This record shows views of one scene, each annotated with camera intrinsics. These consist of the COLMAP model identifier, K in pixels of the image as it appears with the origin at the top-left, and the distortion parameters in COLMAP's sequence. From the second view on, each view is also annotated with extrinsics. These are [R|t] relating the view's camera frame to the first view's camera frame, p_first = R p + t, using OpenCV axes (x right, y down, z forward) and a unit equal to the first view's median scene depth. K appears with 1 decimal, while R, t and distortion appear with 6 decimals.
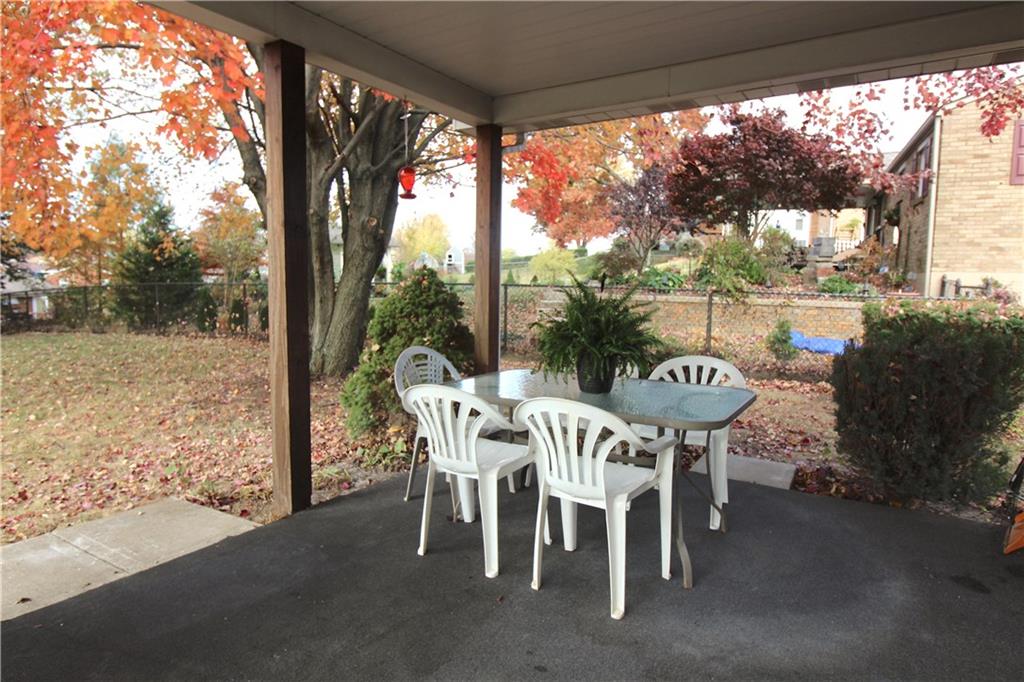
lens RADIAL K [[595.4, 0, 513.7], [0, 595.4, 333.5], [0, 0, 1]] dist [-0.002162, -0.001926]
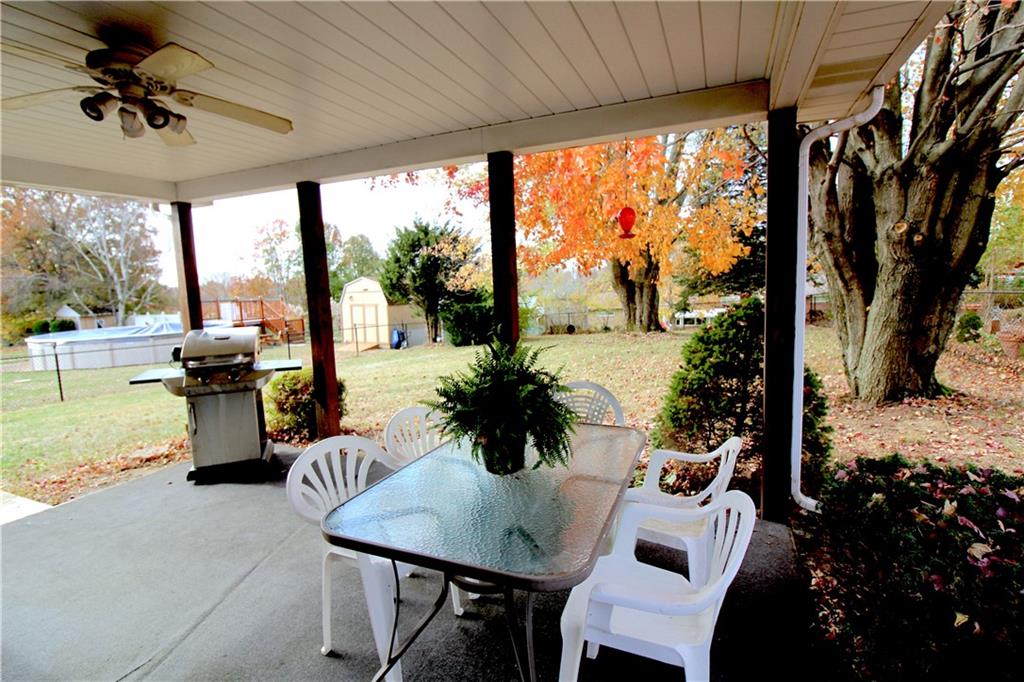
lens RADIAL K [[478.2, 0, 516.2], [0, 478.2, 333.2], [0, 0, 1]] dist [-0.005759, -0.001846]
pose [[0.174433, 0.079992, -0.981414, 0.170424], [-0.055022, 0.995929, 0.071396, -0.031093], [0.983131, 0.041546, 0.178124, 0.186770]]
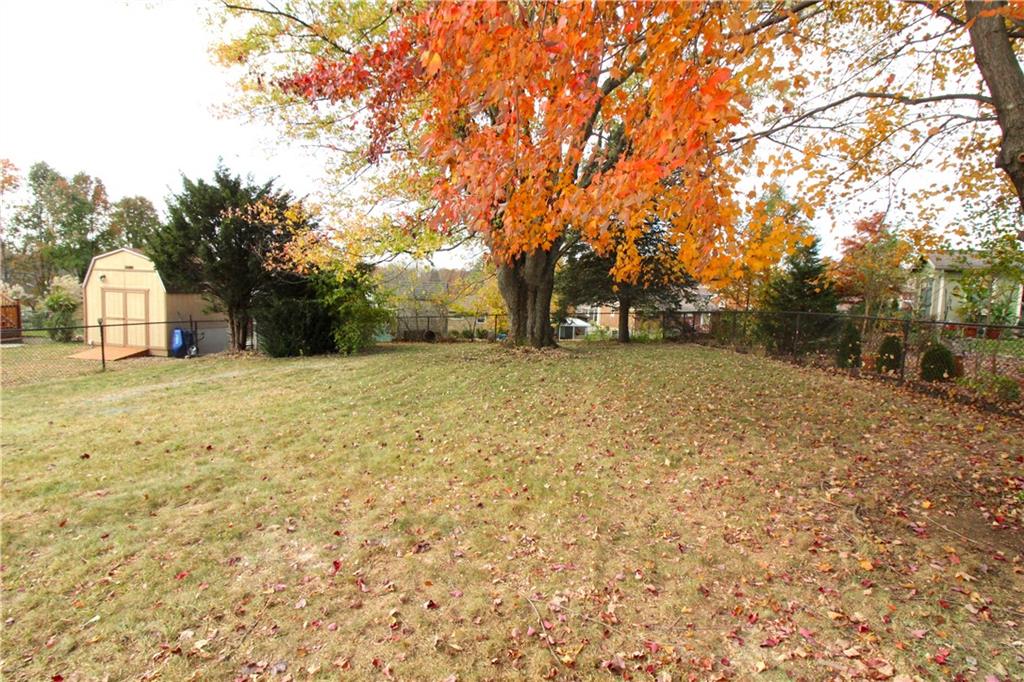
lens RADIAL K [[478.2, 0, 521.9], [0, 478.2, 331.9], [0, 0, 1]] dist [-0.005759, -0.001846]
pose [[0.503166, 0.089524, -0.859540, -0.142663], [-0.113204, 0.992877, 0.037143, -0.029638], [0.856743, 0.078614, 0.509717, 0.193048]]
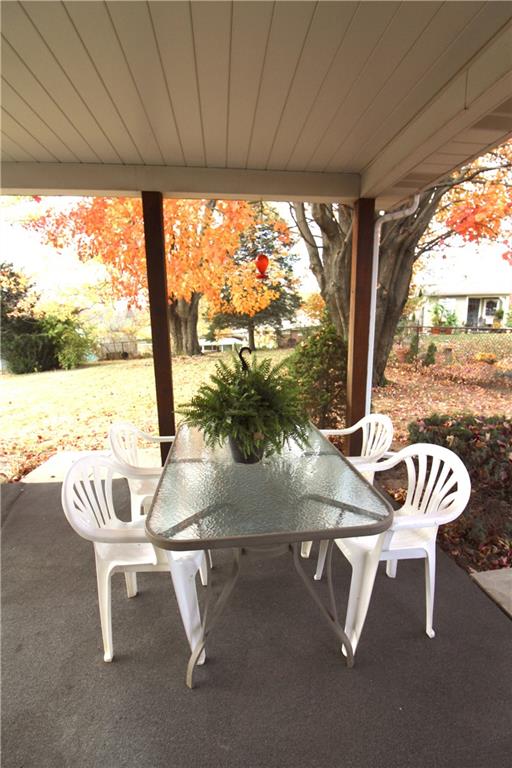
lens RADIAL K [[358.7, 0, 262.0], [0, 358.7, 389.1], [0, 0, 1]] dist [-0.005759, -0.001846]
pose [[0.636357, 0.133549, -0.759746, 0.132123], [-0.053577, 0.990173, 0.129178, -0.022968], [0.769532, -0.041498, 0.637258, 0.129741]]
